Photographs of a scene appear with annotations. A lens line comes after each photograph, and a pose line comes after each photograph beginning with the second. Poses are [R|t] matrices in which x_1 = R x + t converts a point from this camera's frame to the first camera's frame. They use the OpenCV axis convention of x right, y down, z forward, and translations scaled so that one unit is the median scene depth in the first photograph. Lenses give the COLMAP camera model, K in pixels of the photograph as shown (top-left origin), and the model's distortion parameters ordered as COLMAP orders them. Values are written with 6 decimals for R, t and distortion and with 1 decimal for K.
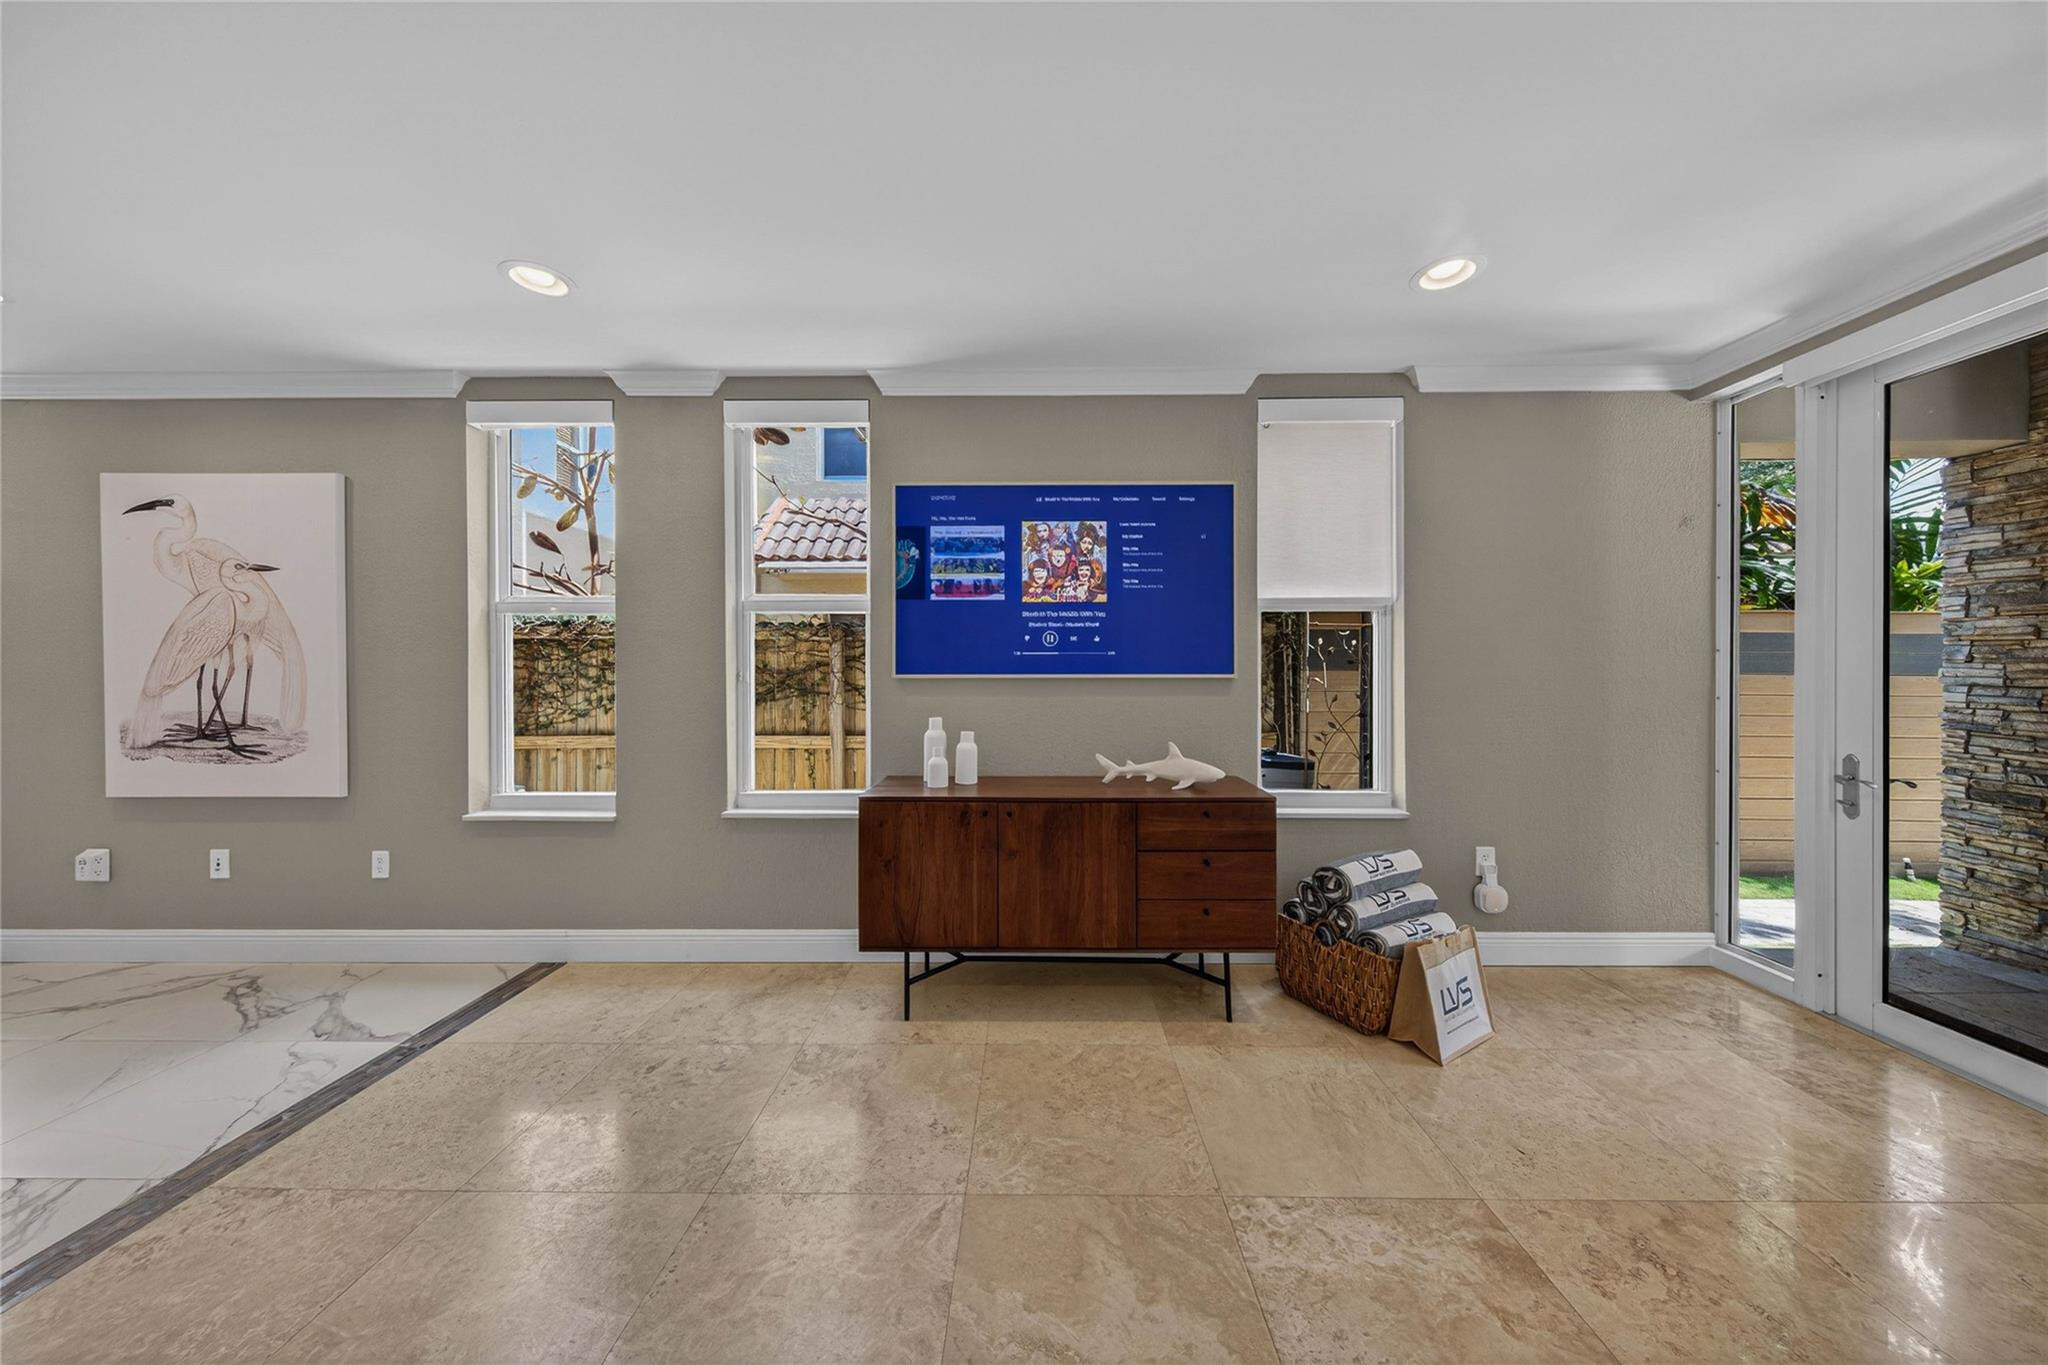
lens RADIAL K [[640.7, 0, 1030.3], [0, 640.7, 672.9], [0, 0, 1]] dist [0.004899, -0.000783]
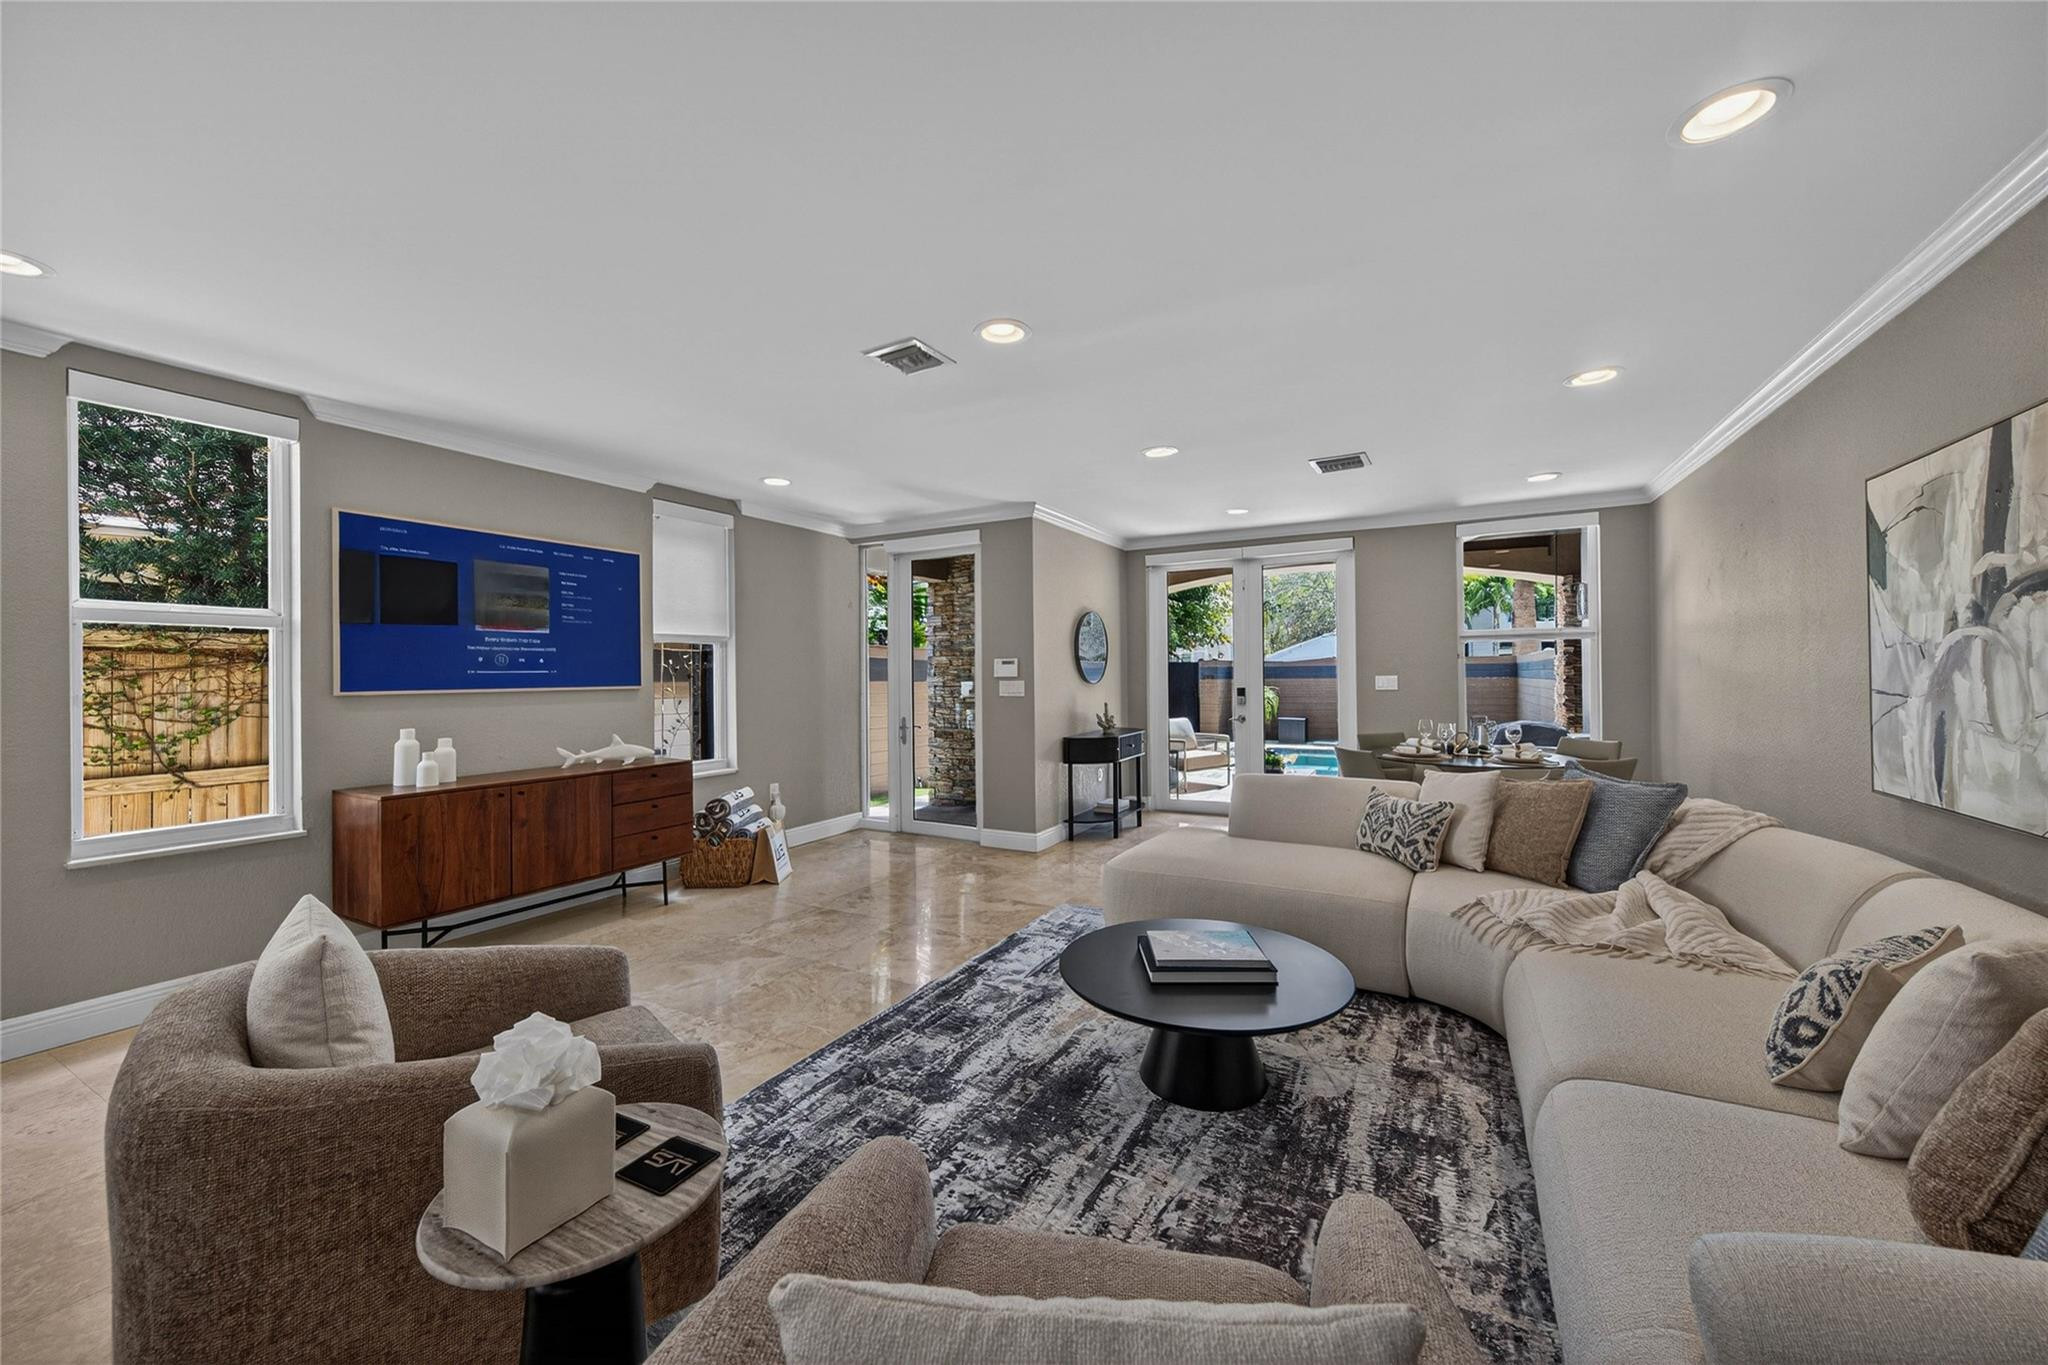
lens RADIAL K [[758.5, 0, 1032.7], [0, 758.5, 674.9], [0, 0, 1]] dist [0.000547, 0.000404]
pose [[0.466154, -0.003570, 0.884696, -0.778295], [0.011287, 0.999934, -0.001913, -0.010323], [-0.884632, 0.010877, 0.466164, -0.575146]]
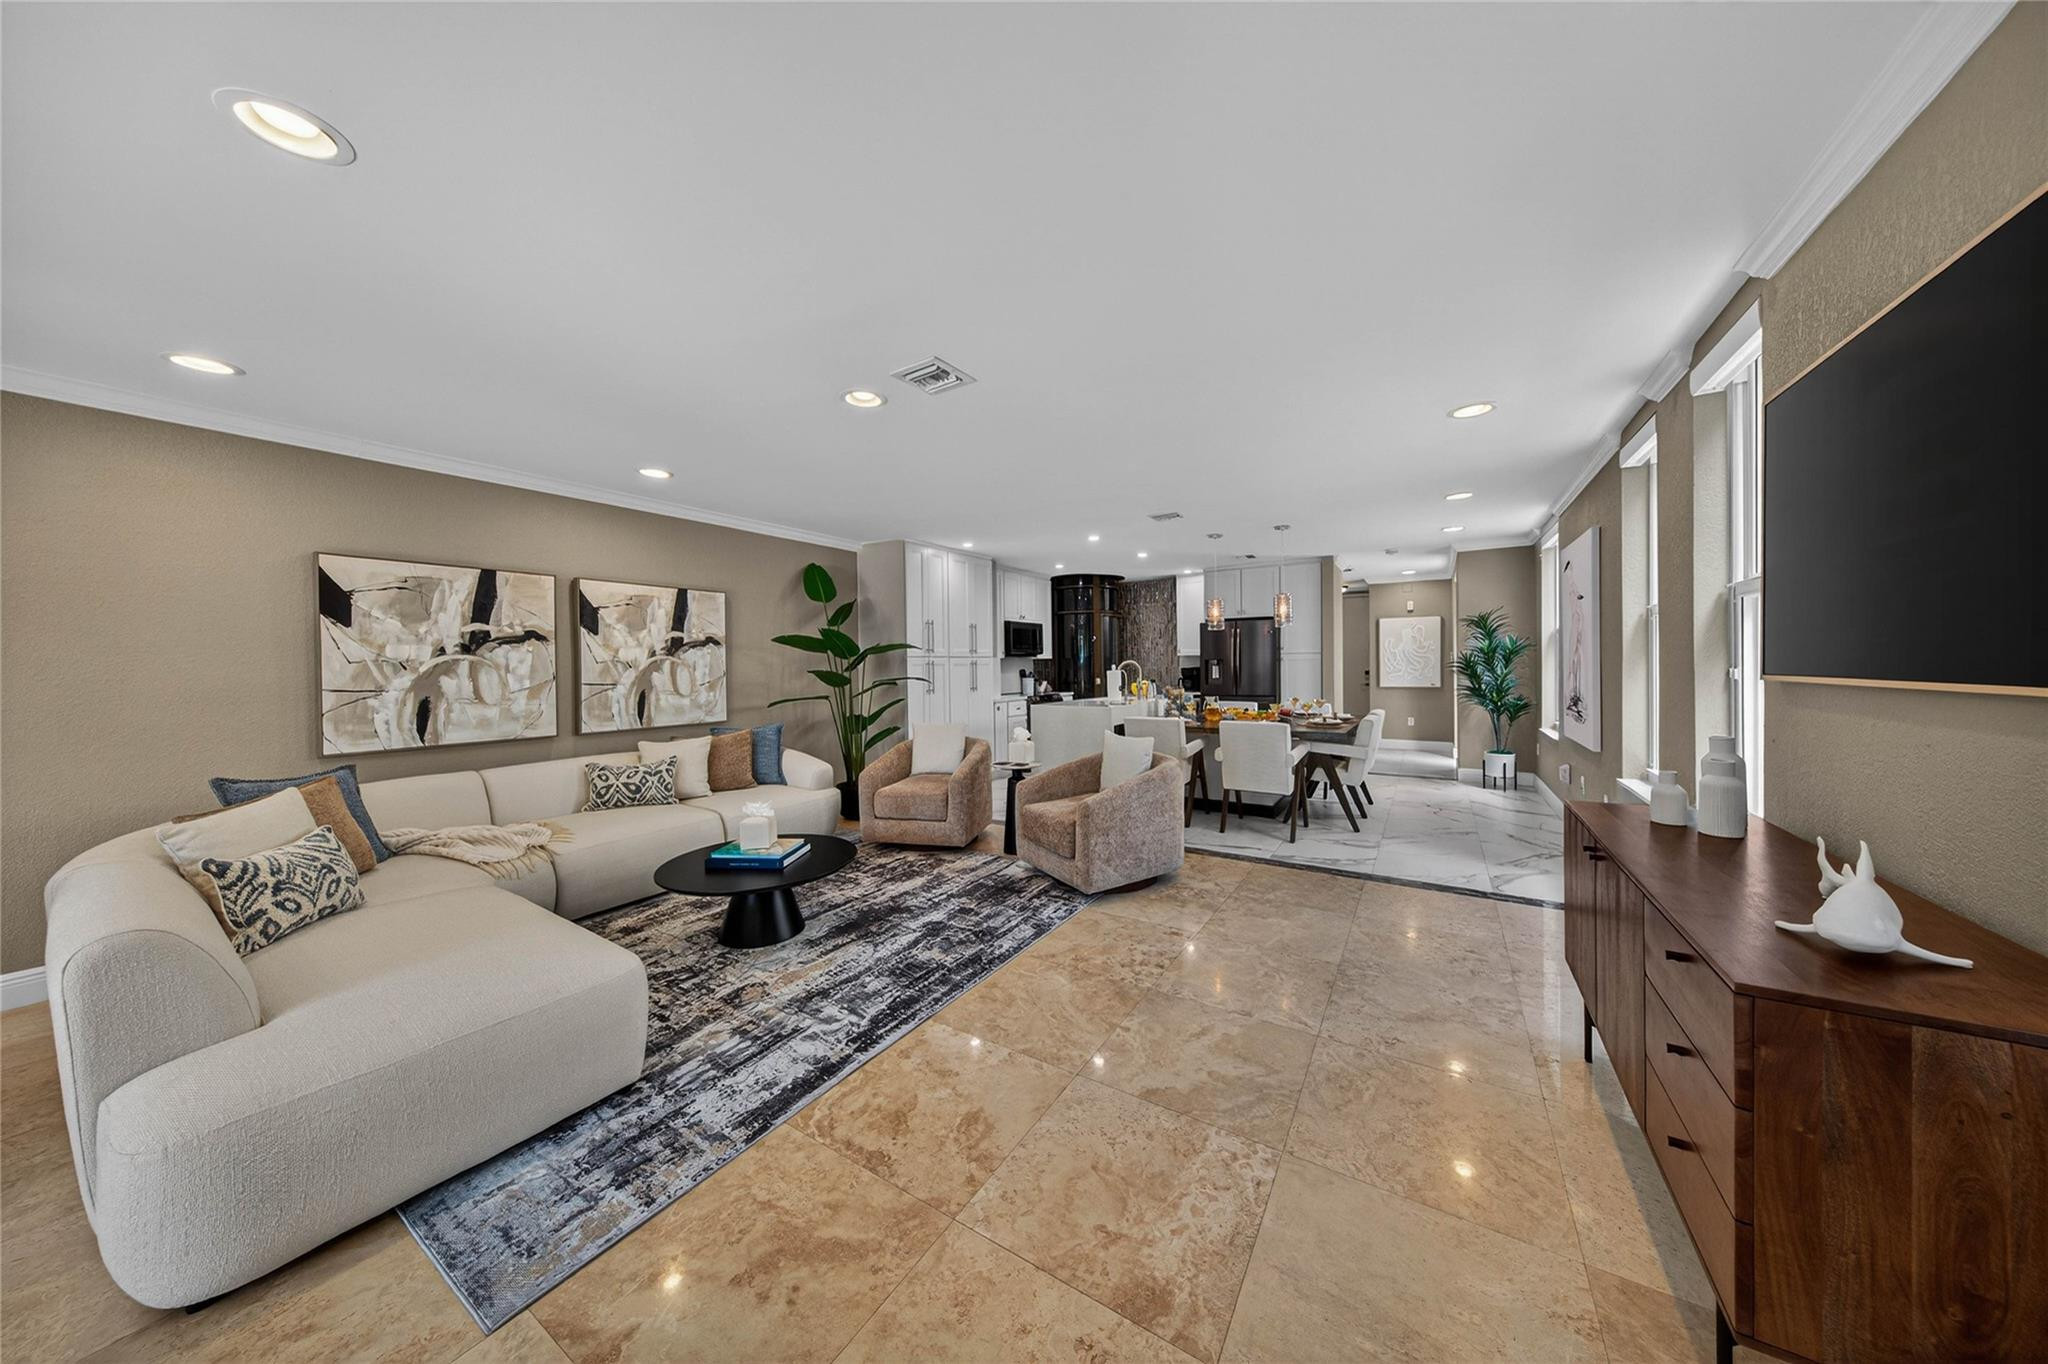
lens RADIAL K [[640.7, 0, 1029.3], [0, 640.7, 674.7], [0, 0, 1]] dist [0.004899, -0.000783]
pose [[-0.523419, 0.020321, -0.851833, 0.820026], [0.010463, 0.999793, 0.017422, -0.017835], [0.852011, 0.000206, -0.523524, 0.681392]]
